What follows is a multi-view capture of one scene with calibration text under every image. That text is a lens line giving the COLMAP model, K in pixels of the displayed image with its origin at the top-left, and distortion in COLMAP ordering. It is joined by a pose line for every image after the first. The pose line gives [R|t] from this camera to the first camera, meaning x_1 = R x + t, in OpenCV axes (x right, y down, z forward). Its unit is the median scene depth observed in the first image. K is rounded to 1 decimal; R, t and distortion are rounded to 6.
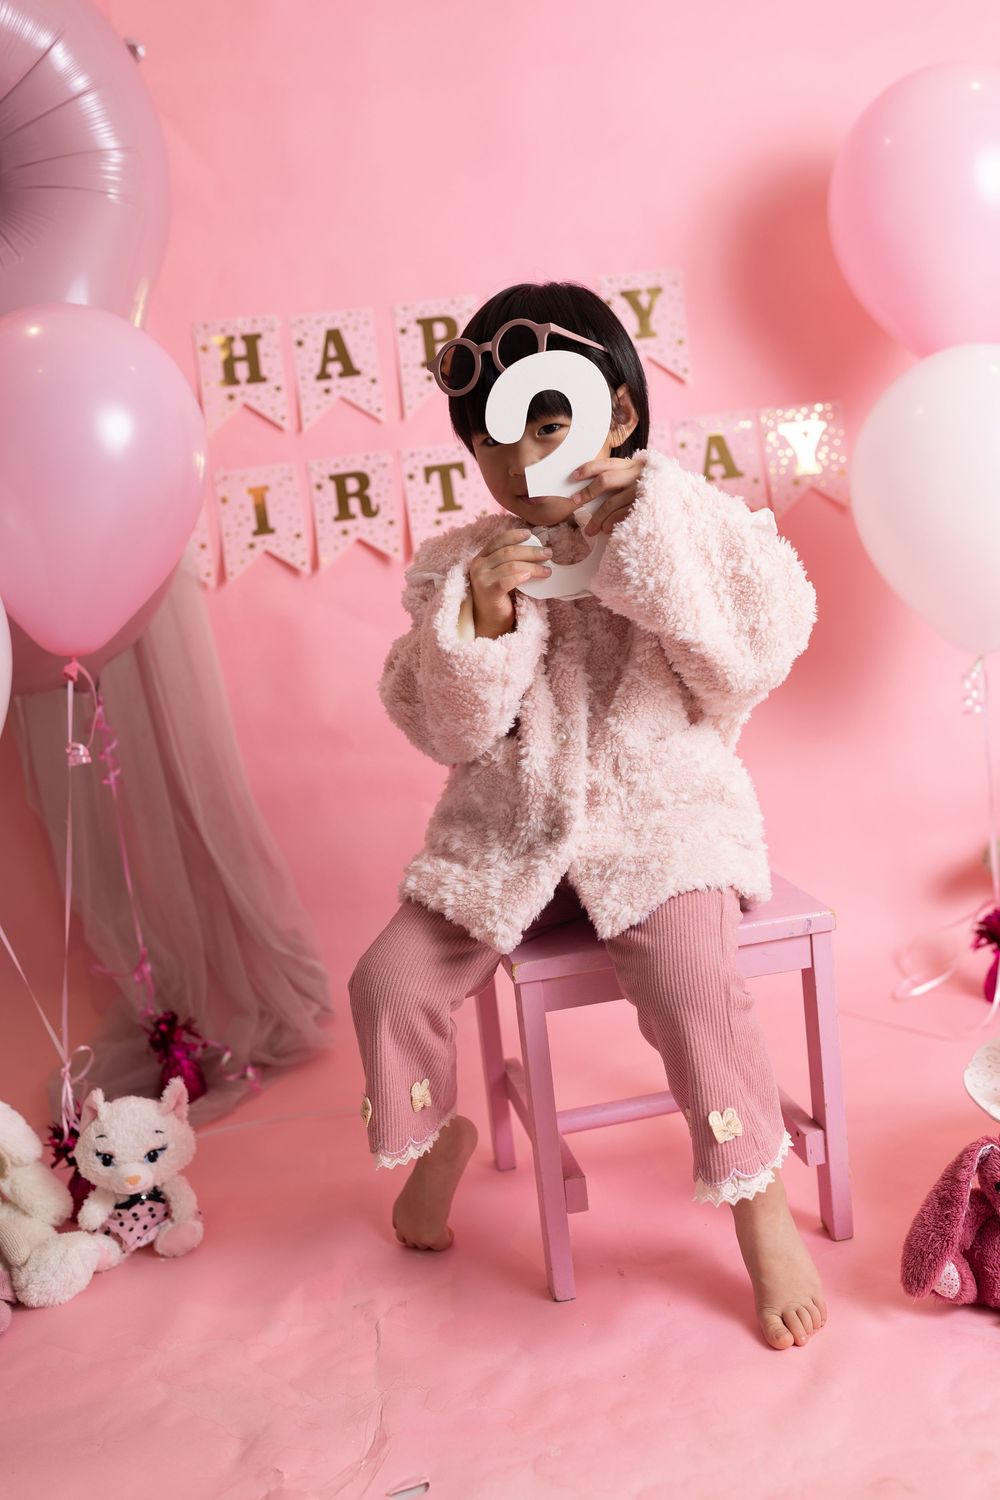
lens RADIAL K [[1388.9, 0, 500.0], [0, 1388.9, 750.0], [0, 0, 1]] dist [0.011771, 0.001140]
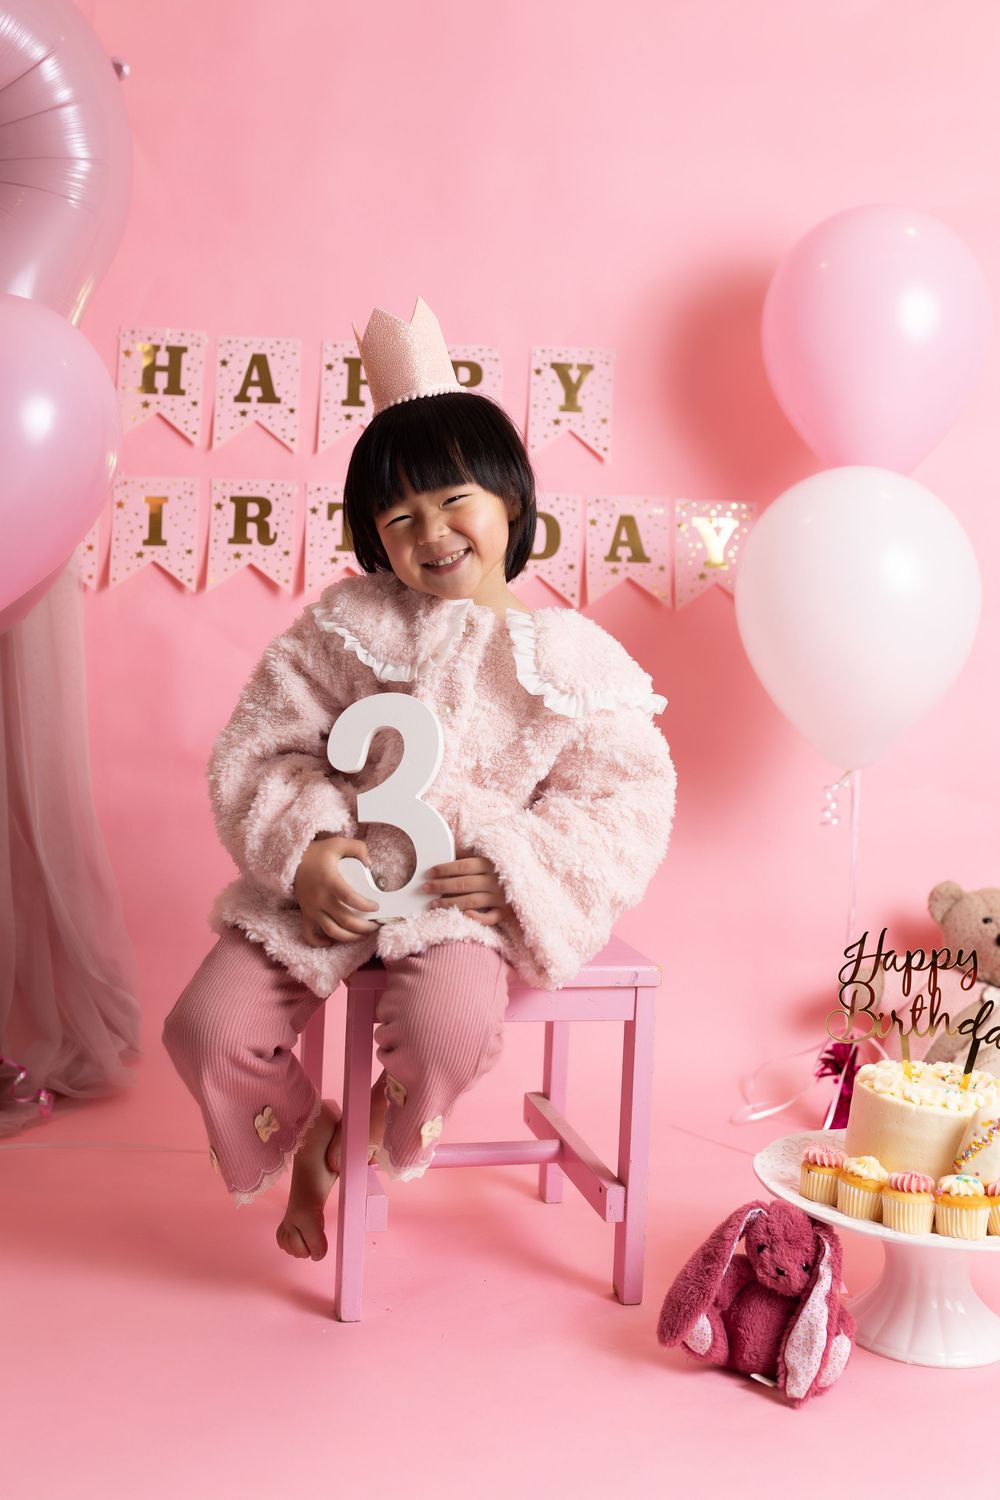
lens RADIAL K [[1746.7, 0, 455.9], [0, 1746.7, 626.1], [0, 0, 1]] dist [0.007423, 0.004665]
pose [[0.988273, 0.151237, 0.021057, 0.021065], [-0.146478, 0.977924, -0.149025, 0.051549], [-0.043130, 0.144193, 0.988609, -0.208230]]
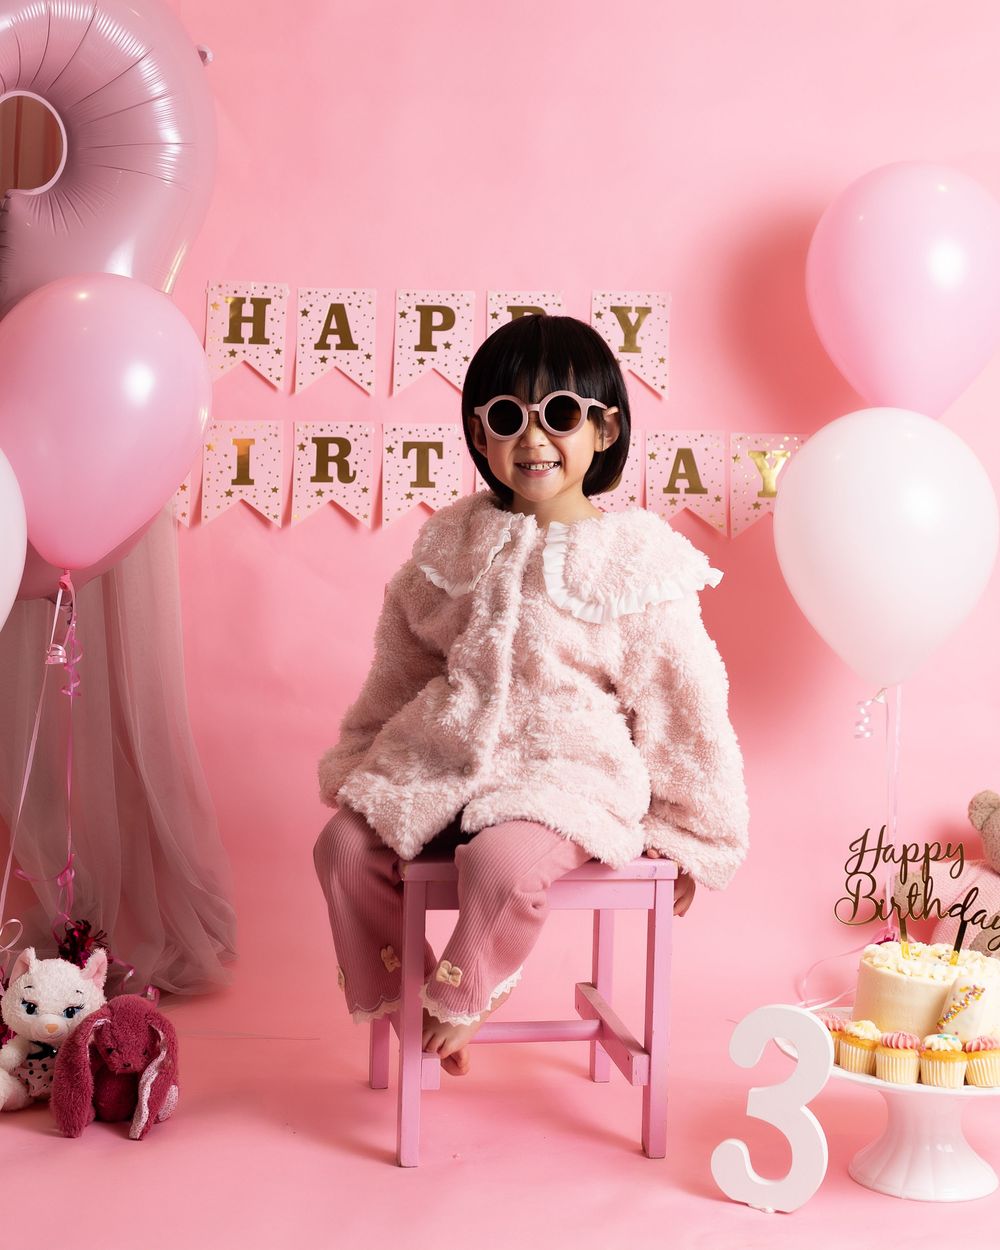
lens RADIAL K [[2010.9, 0, 487.2], [0, 2010.9, 511.5], [0, 0, 1]] dist [0.021092, -0.006457]
pose [[0.990241, 0.137751, -0.021158, 0.046963], [-0.139366, 0.978958, -0.149059, 0.064729], [0.000180, 0.150553, 0.988602, -0.492200]]
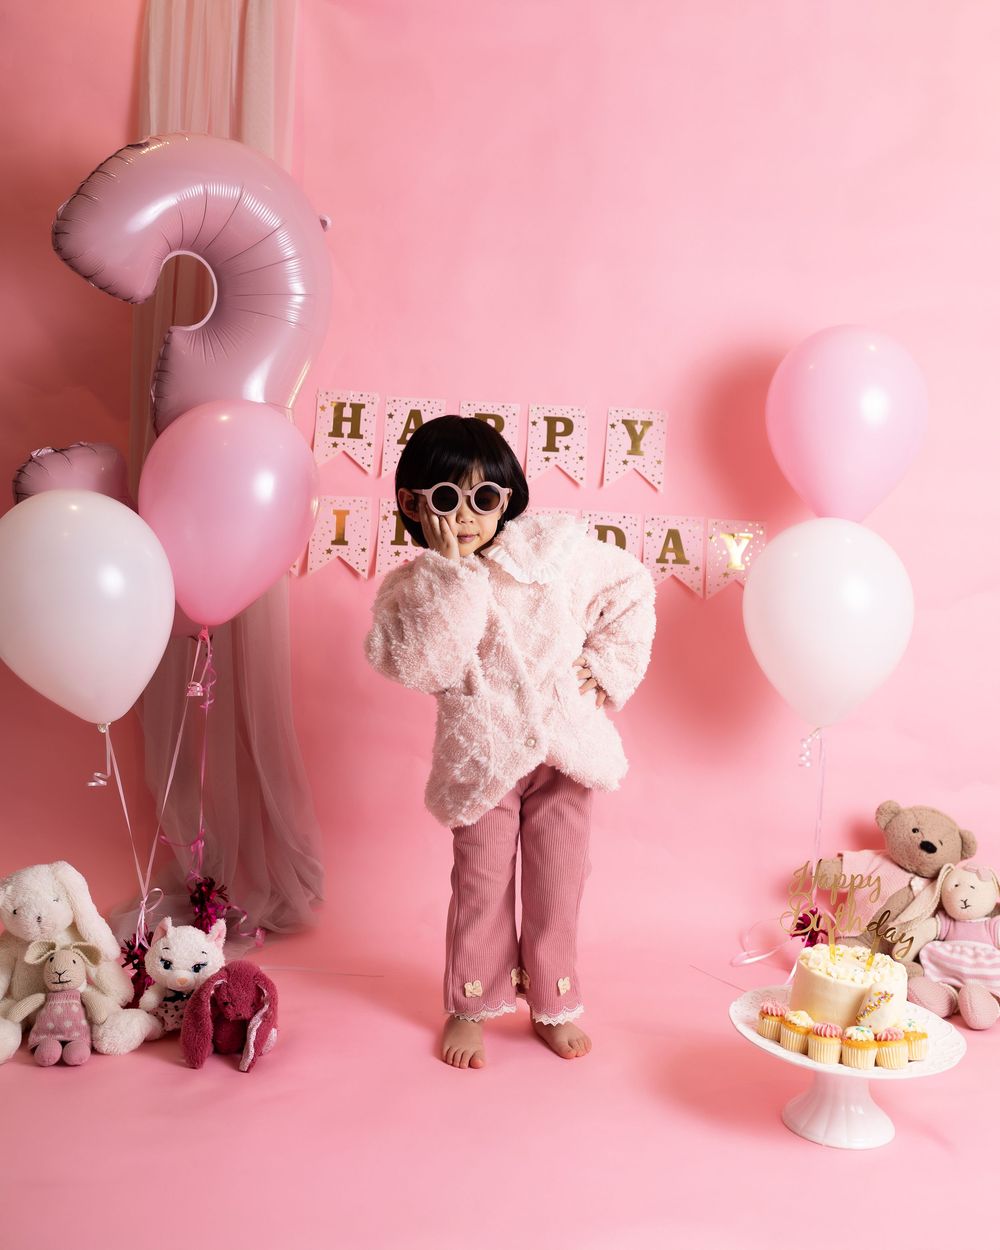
lens RADIAL K [[1444.3, 0, 520.2], [0, 1444.3, 529.0], [0, 0, 1]] dist [0.007709, -0.003565]
pose [[0.984507, 0.175160, -0.008017, 0.016058], [-0.174933, 0.978055, -0.113170, -0.039494], [-0.011982, 0.112819, 0.993543, -0.433269]]
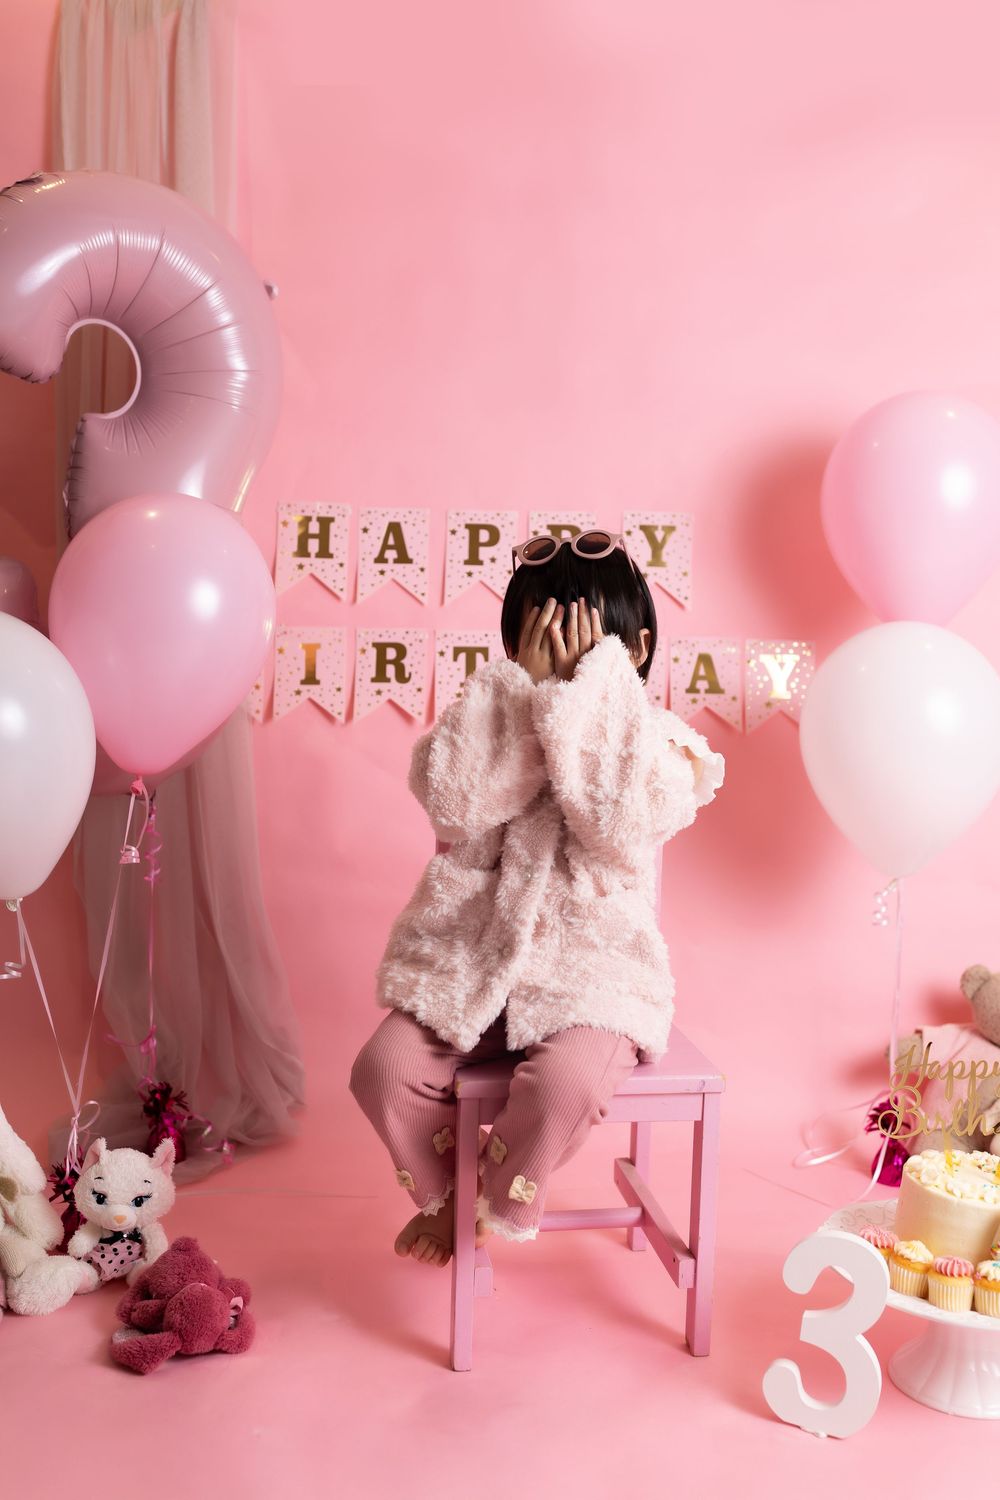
lens RADIAL K [[1388.9, 0, 500.0], [0, 1388.9, 750.0], [0, 0, 1]] dist [0.011771, 0.001140]
pose [[0.989737, 0.141979, -0.016208, 0.015029], [-0.142863, 0.985710, -0.089252, -0.019320], [0.003305, 0.090652, 0.995877, -0.158588]]
